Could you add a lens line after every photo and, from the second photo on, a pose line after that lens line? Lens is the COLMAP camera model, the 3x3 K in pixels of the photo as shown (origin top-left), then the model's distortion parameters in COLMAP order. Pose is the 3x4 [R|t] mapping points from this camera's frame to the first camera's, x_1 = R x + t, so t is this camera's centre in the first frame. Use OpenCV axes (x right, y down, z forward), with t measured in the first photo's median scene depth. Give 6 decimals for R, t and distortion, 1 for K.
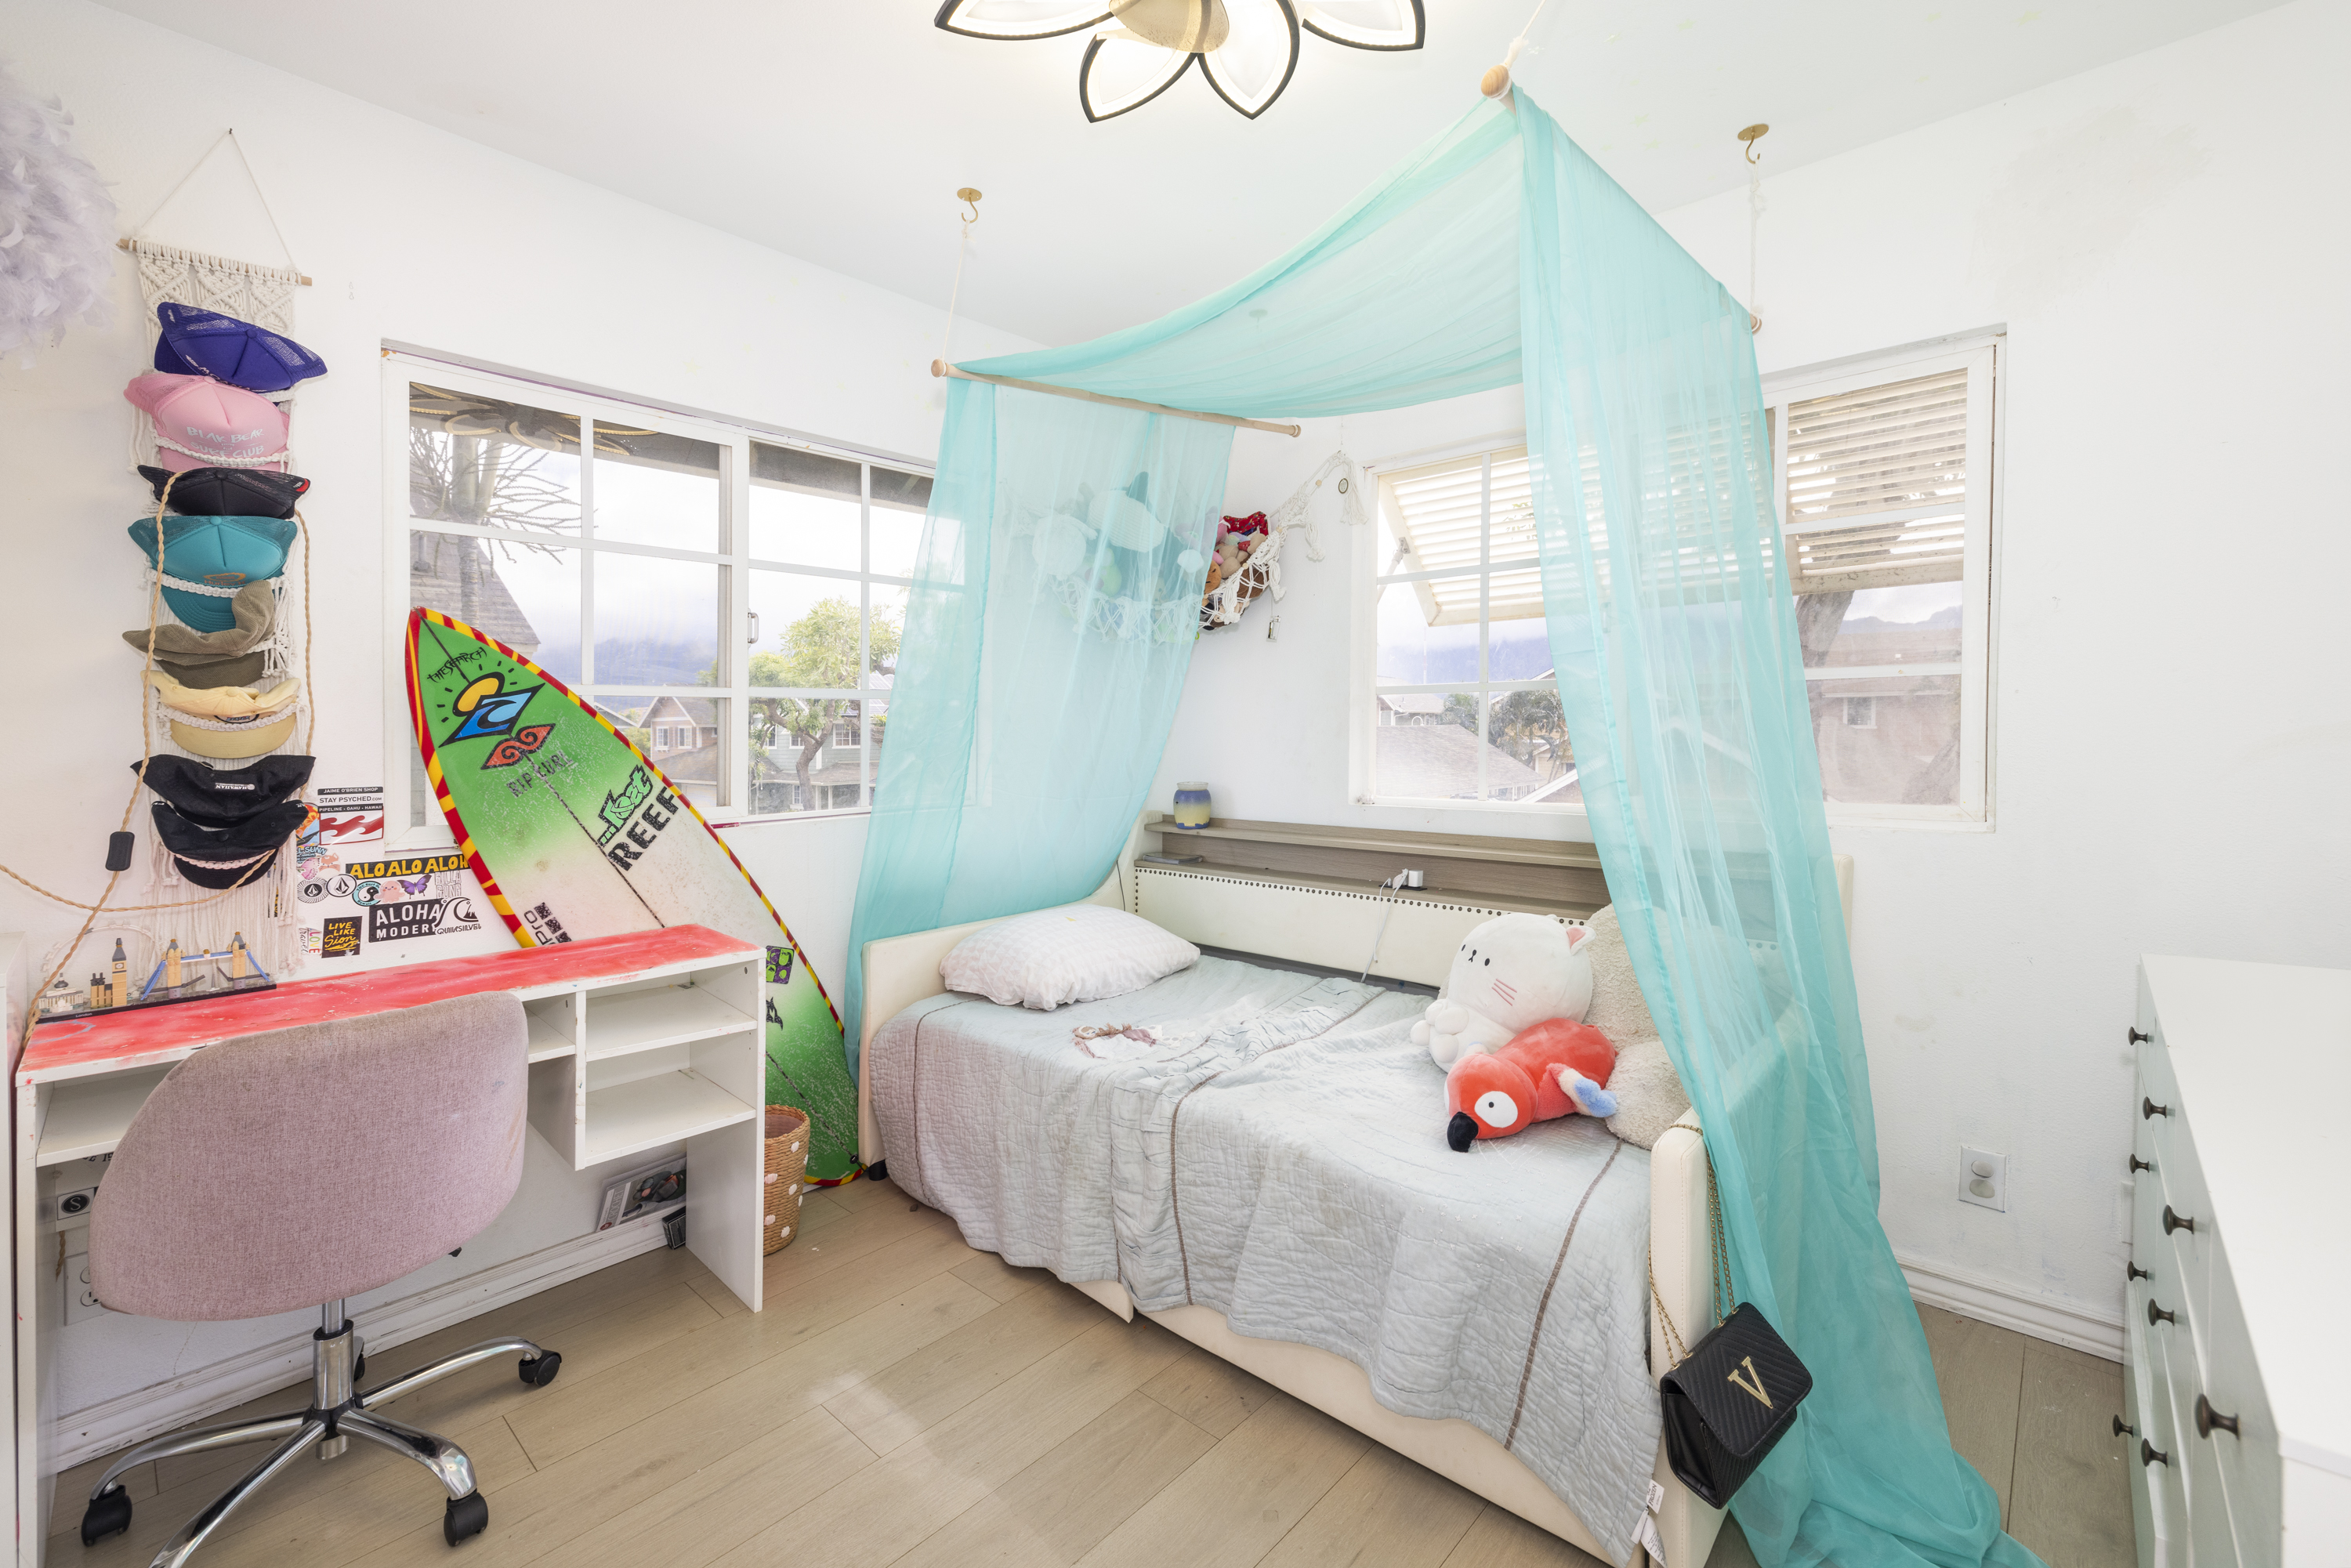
lens RADIAL K [[1017.9, 0, 1171.2], [0, 1017.9, 771.7], [0, 0, 1]] dist [-0.000817, 0.000358]
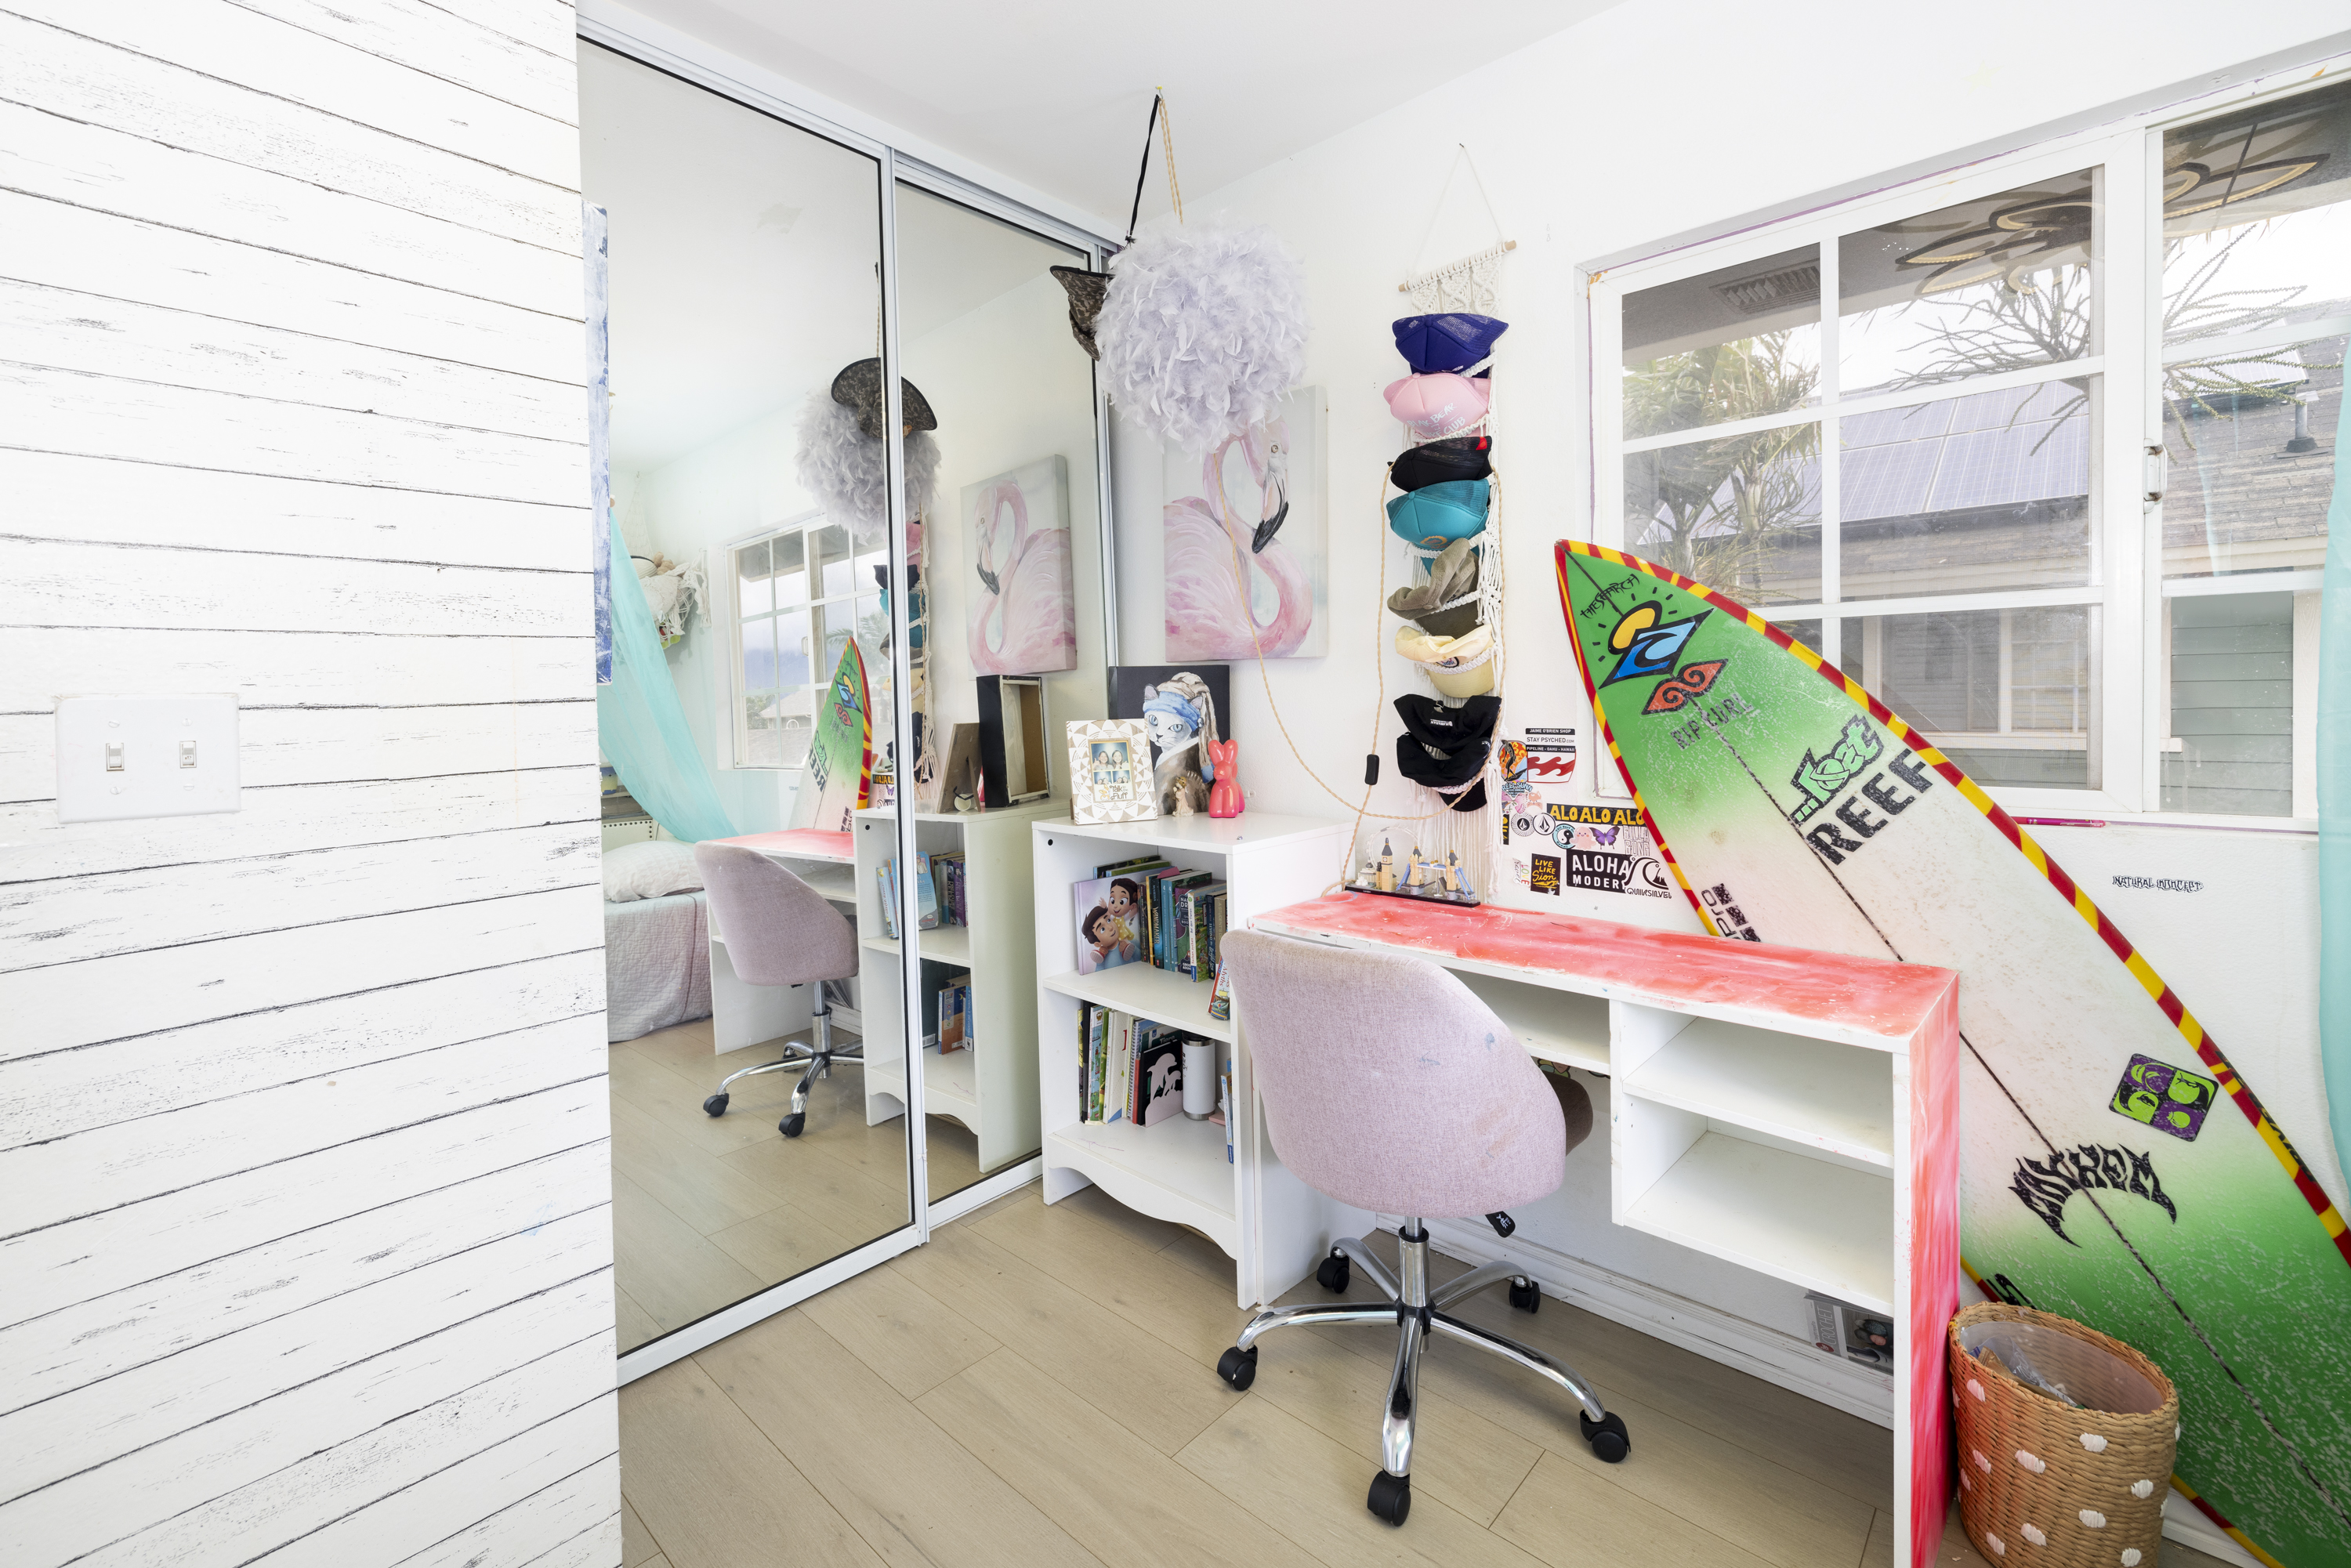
lens RADIAL K [[1005.4, 0, 1175.9], [0, 1005.4, 700.3], [0, 0, 1]] dist [-0.000387, 0.000140]
pose [[-0.018916, 0.019393, -0.999633, 0.186018], [-0.020698, 0.999590, 0.019784, -0.022923], [0.999607, 0.021065, -0.018507, 0.617760]]
